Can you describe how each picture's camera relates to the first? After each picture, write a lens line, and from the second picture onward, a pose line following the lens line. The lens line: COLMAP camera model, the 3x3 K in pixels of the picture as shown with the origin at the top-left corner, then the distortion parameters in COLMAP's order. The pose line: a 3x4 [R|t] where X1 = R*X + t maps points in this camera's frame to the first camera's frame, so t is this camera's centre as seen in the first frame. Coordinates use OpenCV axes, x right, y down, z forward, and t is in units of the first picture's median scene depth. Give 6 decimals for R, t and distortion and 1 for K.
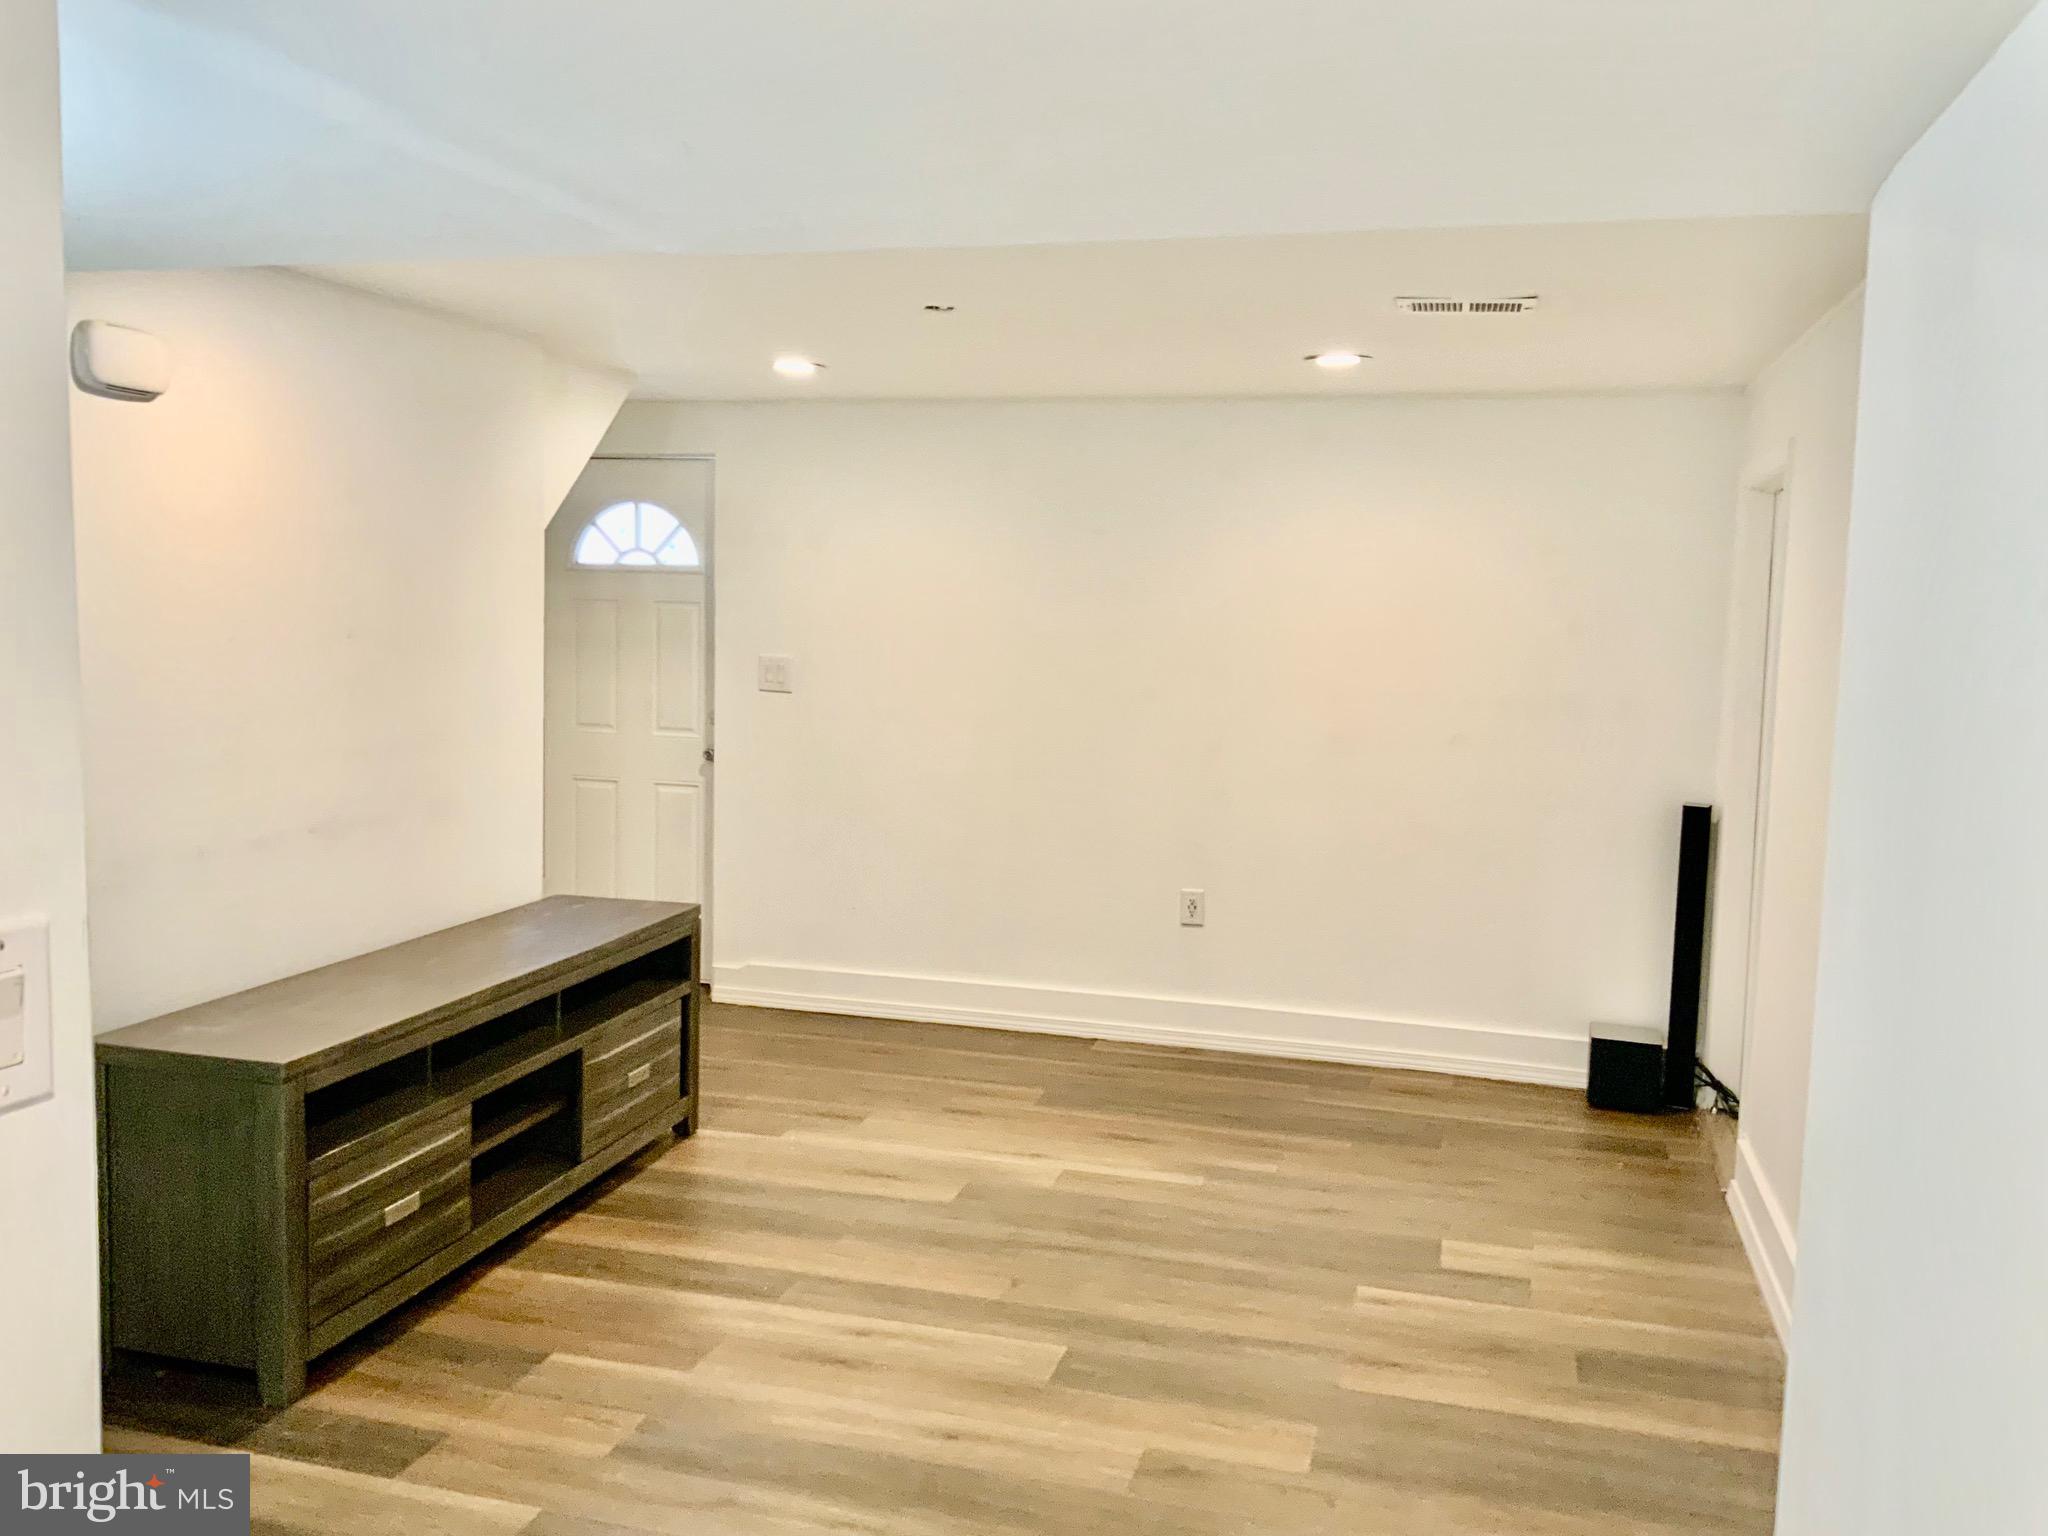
lens RADIAL K [[1692.9, 0, 1015.4], [0, 1692.9, 761.1], [0, 0, 1]] dist [0.115725, -0.225436]
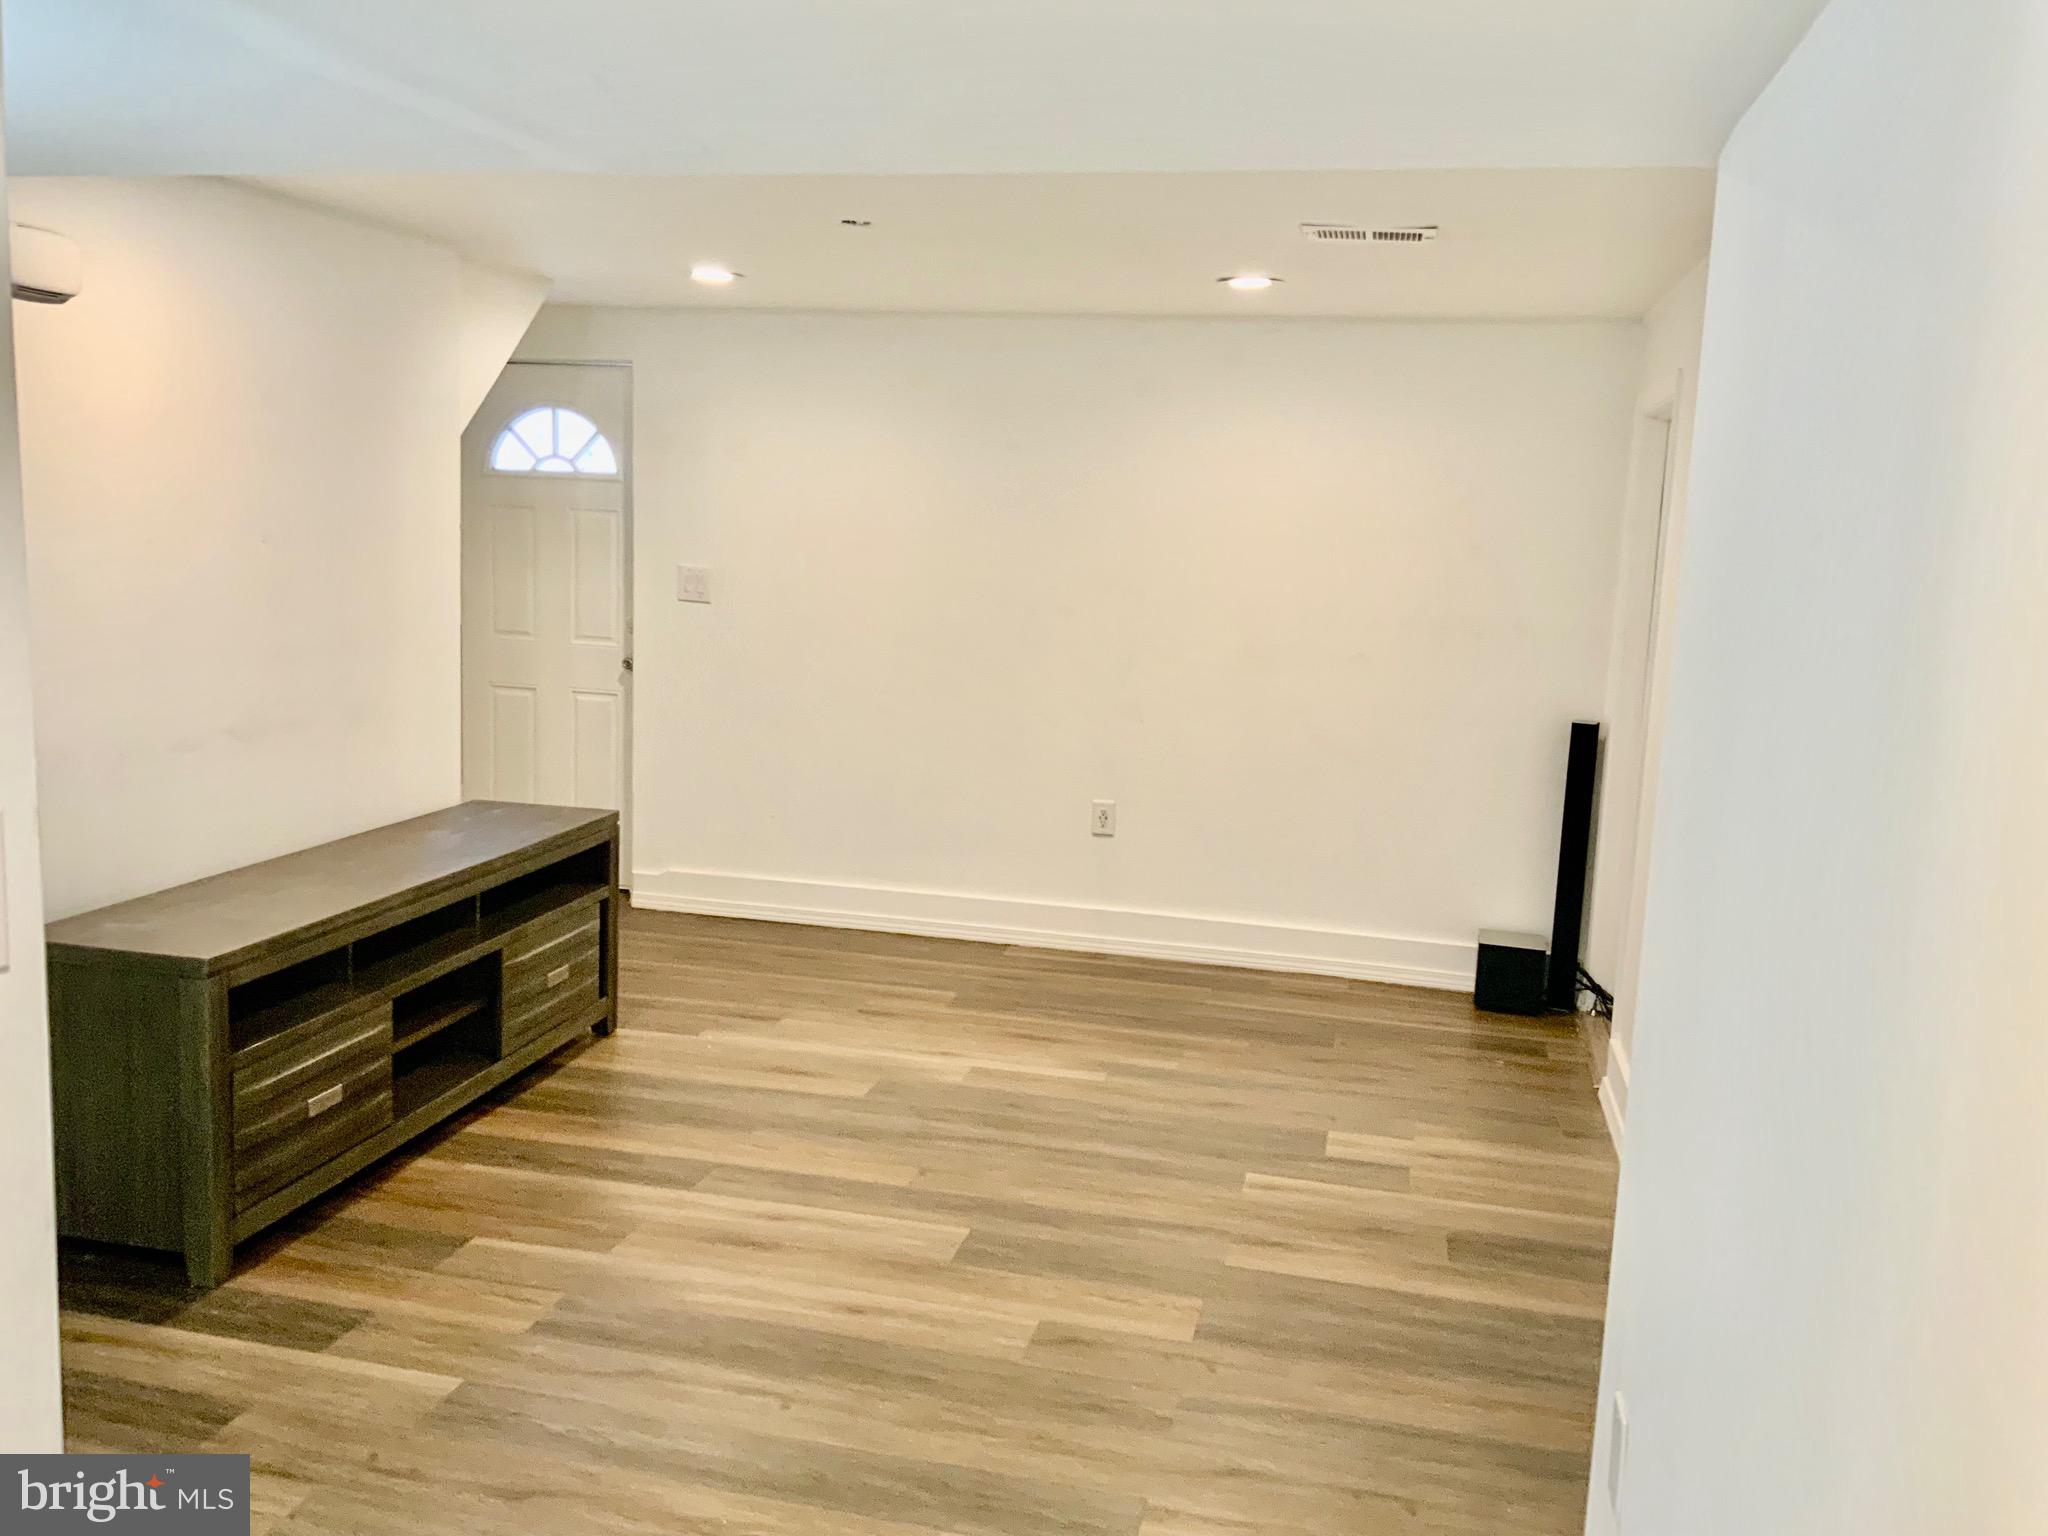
lens RADIAL K [[1692.9, 0, 1015.4], [0, 1692.9, 761.1], [0, 0, 1]] dist [0.115725, -0.225436]
pose [[0.998991, 0.009053, 0.043996, 0.007904], [-0.011294, 0.998637, 0.050953, 0.000123], [-0.043474, -0.051398, 0.997732, -0.029831]]
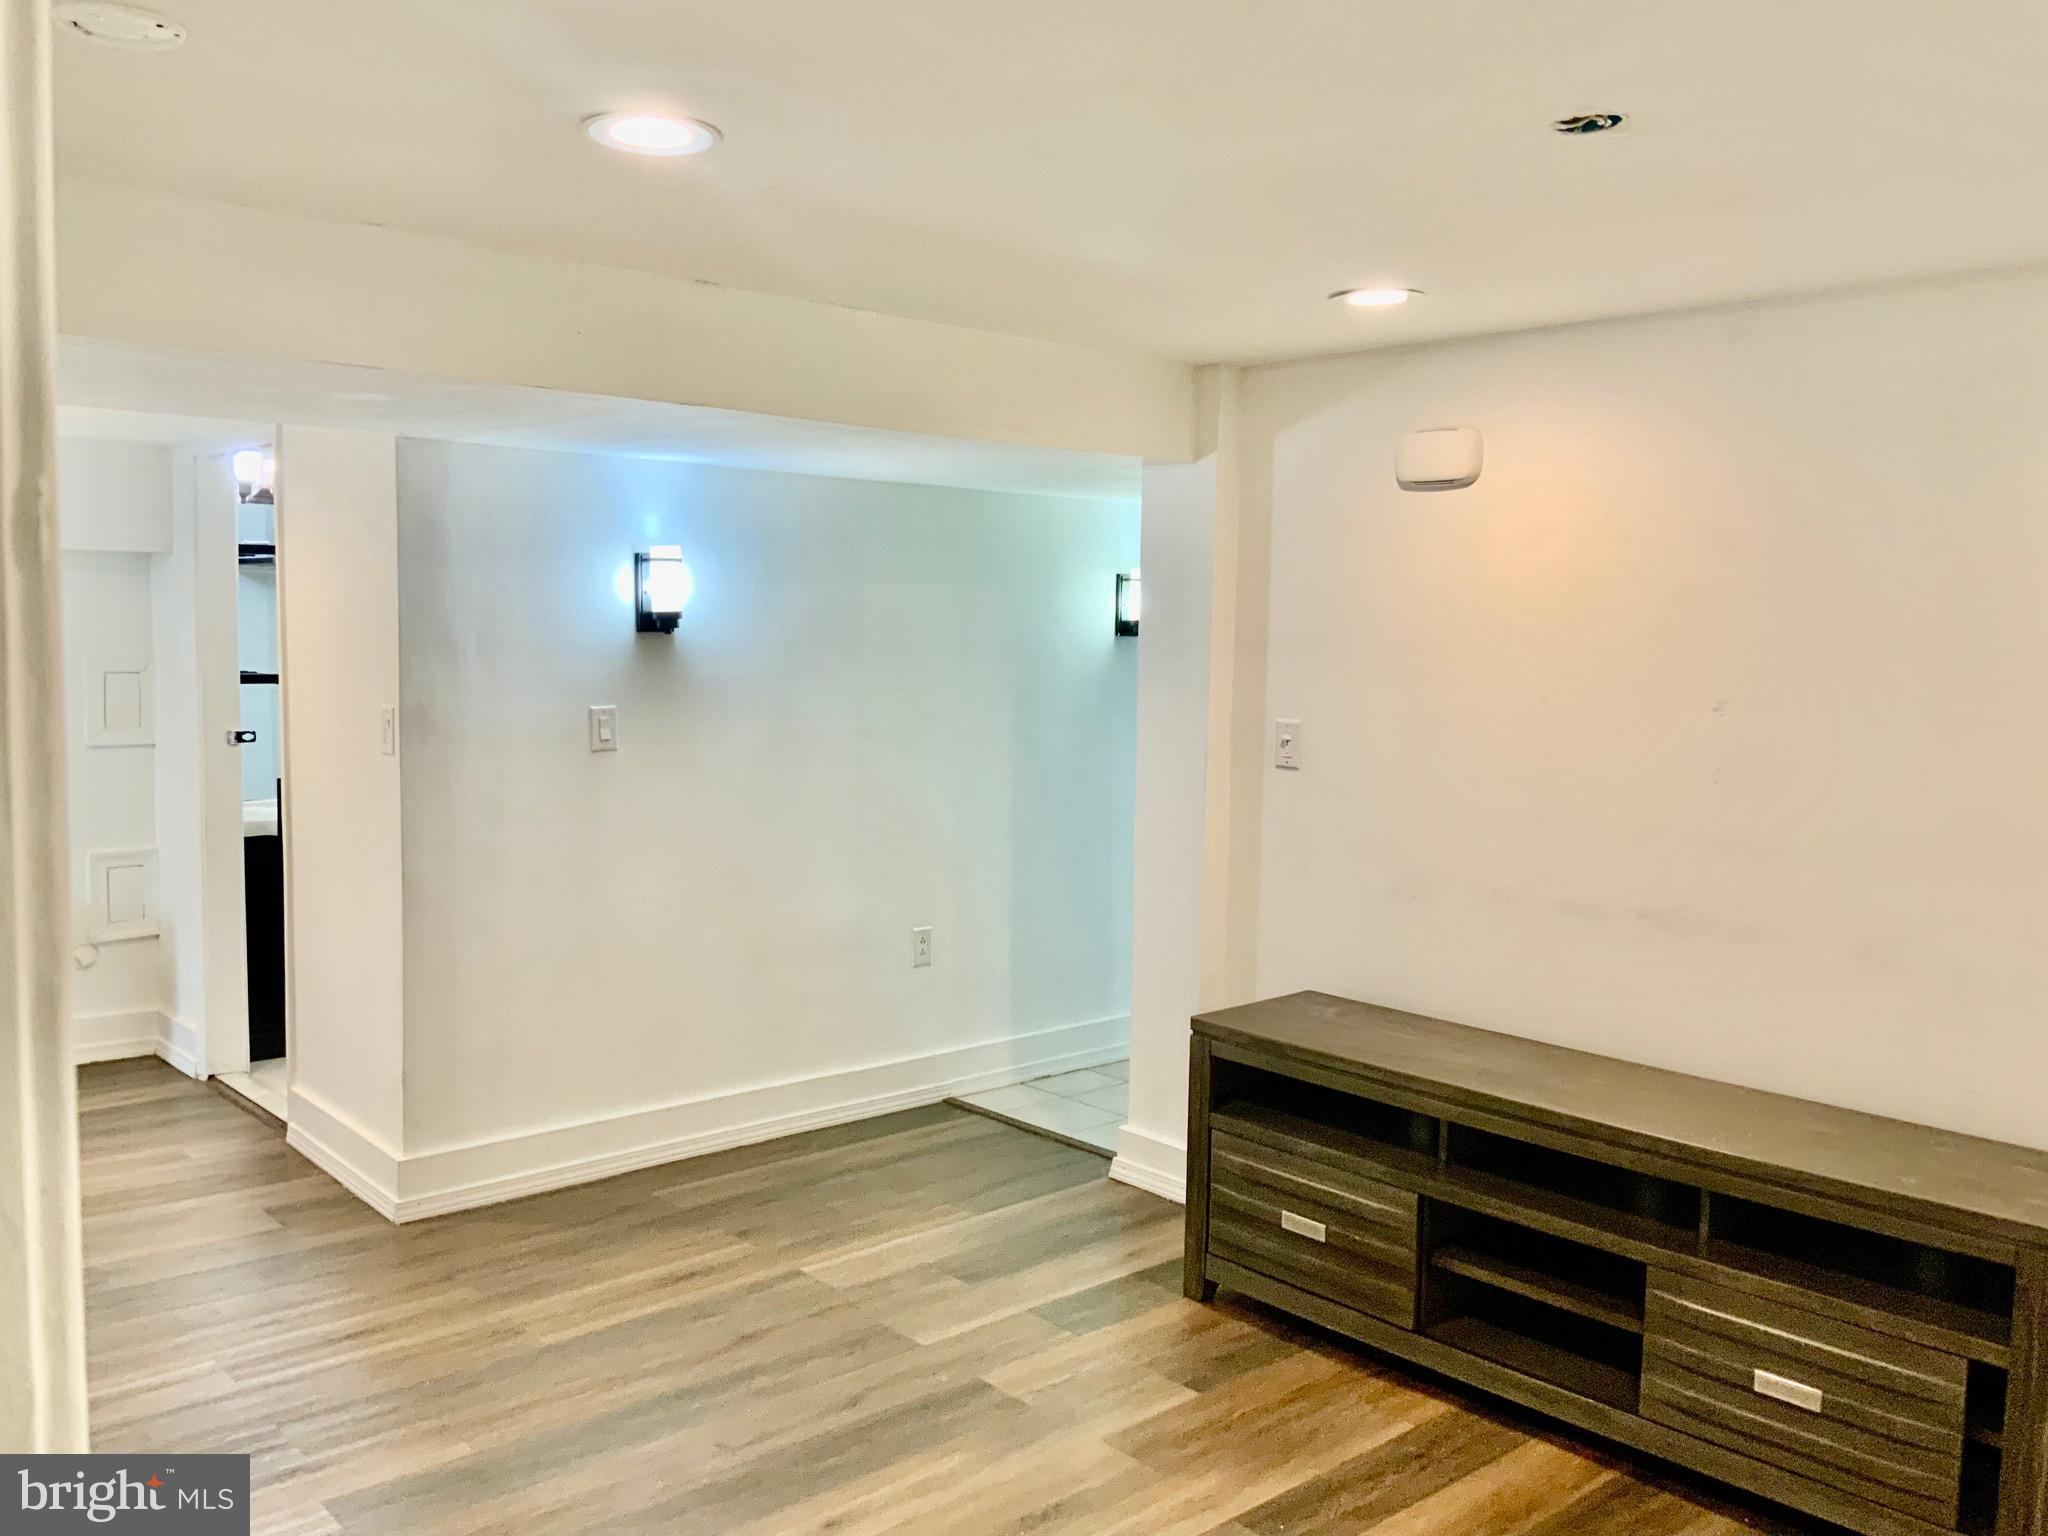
lens RADIAL K [[1681.2, 0, 1022.6], [0, 1681.2, 764.4], [0, 0, 1]] dist [-0.042892, -0.004153]
pose [[-0.543275, 0.029764, -0.839027, 0.488287], [-0.112962, 0.987692, 0.108181, -0.091257], [0.831921, 0.153550, -0.533226, 1.134402]]
